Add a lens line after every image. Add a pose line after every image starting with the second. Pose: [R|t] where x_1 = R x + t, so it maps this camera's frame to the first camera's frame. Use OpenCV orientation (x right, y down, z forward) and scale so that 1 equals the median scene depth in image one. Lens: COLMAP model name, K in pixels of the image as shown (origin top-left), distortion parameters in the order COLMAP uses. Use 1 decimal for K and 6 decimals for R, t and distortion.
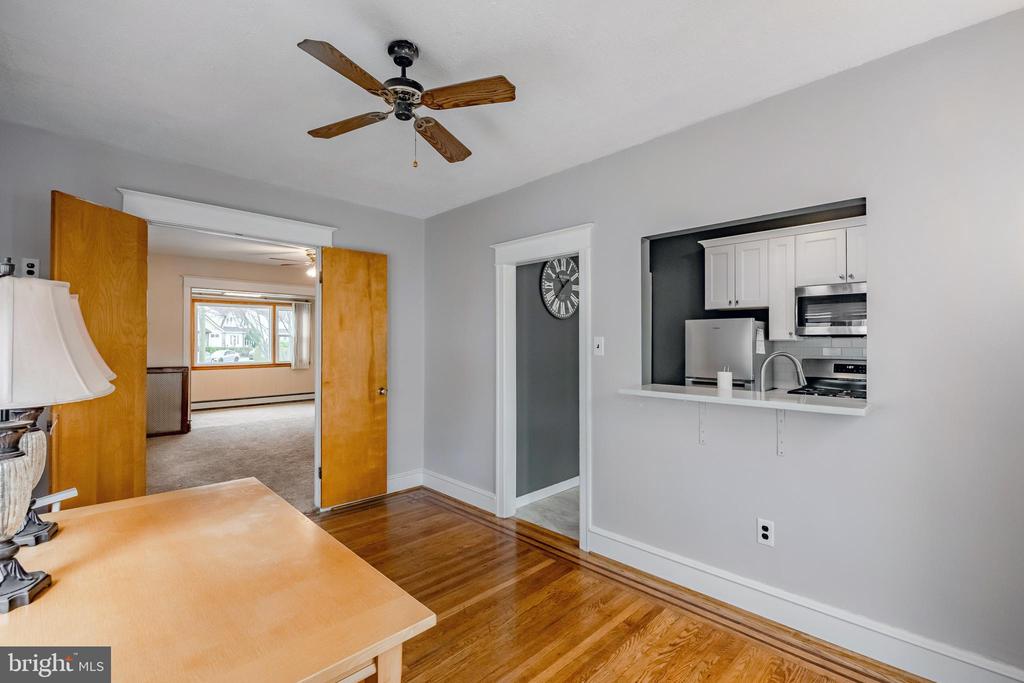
lens RADIAL K [[452.3, 0, 521.6], [0, 452.3, 331.4], [0, 0, 1]] dist [-0.000109, -0.000172]
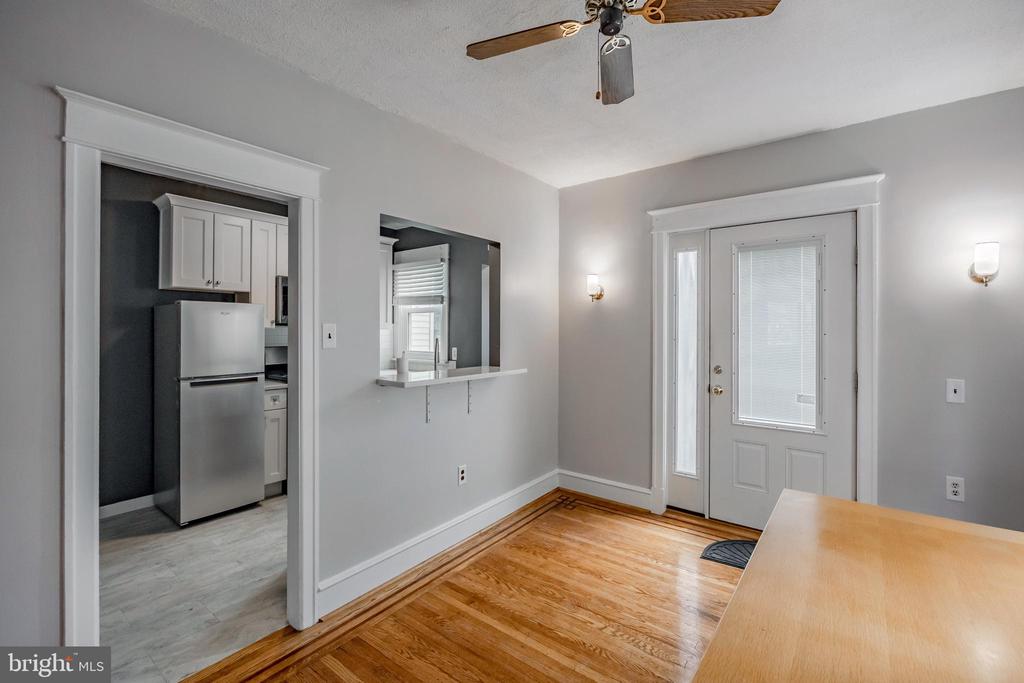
lens RADIAL K [[452.3, 0, 521.6], [0, 452.3, 331.4], [0, 0, 1]] dist [-0.000109, -0.000172]
pose [[-0.133260, -0.001033, 0.991081, -0.768682], [-0.021166, 0.999774, -0.001804, 0.025365], [-0.990855, -0.021218, -0.133252, 0.991886]]
